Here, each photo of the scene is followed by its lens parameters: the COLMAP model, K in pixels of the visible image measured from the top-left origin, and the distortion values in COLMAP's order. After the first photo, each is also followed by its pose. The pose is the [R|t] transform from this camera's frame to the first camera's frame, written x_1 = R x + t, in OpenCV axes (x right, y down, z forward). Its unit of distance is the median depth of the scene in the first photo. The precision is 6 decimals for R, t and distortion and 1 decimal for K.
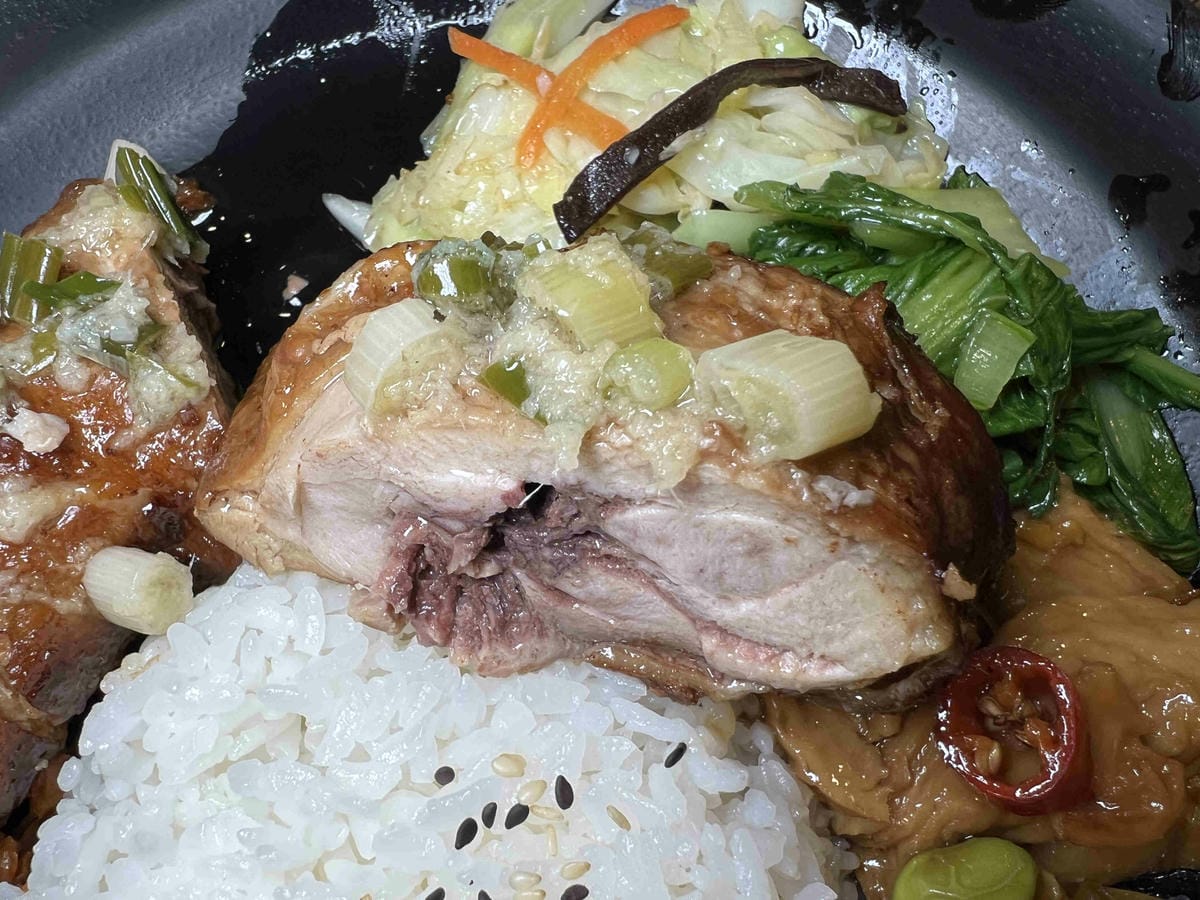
lens RADIAL K [[911.9, 0, 559.6], [0, 911.9, 540.3], [0, 0, 1]] dist [0.003828, -0.002876]
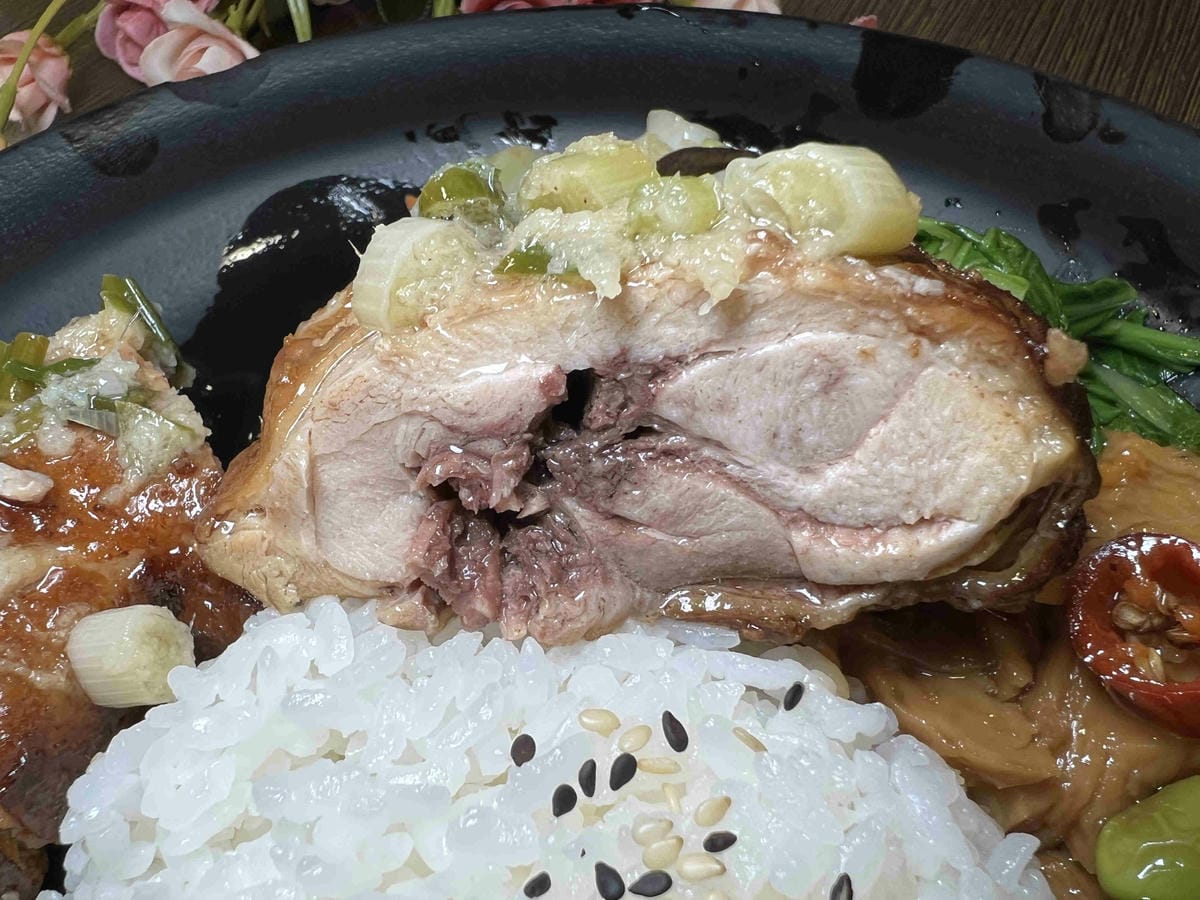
lens RADIAL K [[916.1, 0, 556.4], [0, 916.1, 524.7], [0, 0, 1]] dist [-0.002295, 0.000671]
pose [[0.985250, -0.164301, 0.047838, -0.103265], [0.170760, 0.925730, -0.337439, 0.353651], [0.011156, 0.340630, 0.940131, 0.178127]]
